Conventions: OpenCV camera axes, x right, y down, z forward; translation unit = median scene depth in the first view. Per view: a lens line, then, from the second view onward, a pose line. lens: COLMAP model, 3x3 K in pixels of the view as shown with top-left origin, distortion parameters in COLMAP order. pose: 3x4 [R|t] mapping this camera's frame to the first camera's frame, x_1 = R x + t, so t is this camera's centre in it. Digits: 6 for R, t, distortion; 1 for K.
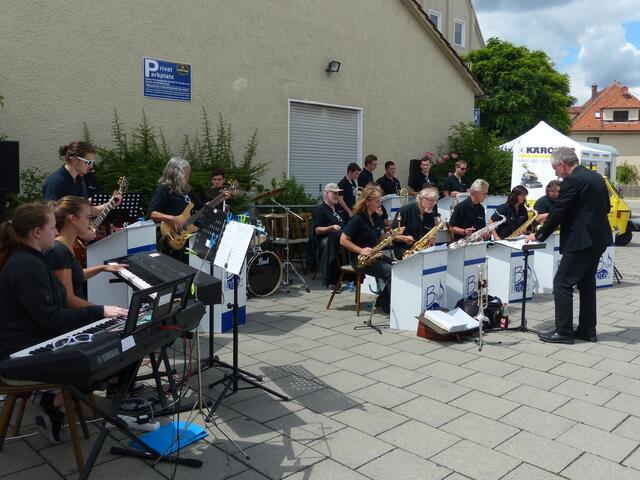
lens RADIAL K [[588.5, 0, 323.4], [0, 588.5, 235.5], [0, 0, 1]] dist [-0.026622, 0.000000]
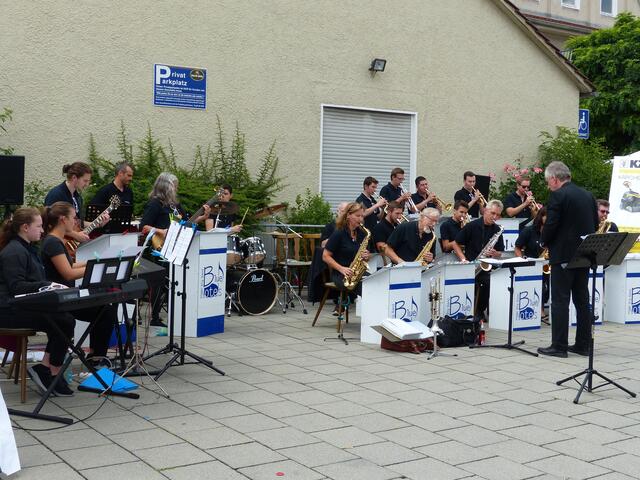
lens RADIAL K [[877.7, 0, 317.6], [0, 877.7, 239.0], [0, 0, 1]] dist [-0.008599, 0.000000]
pose [[0.987960, 0.020514, -0.153341, 0.165892], [-0.028249, 0.998427, -0.048435, 0.034636], [0.152106, 0.052183, 0.986986, -0.318644]]
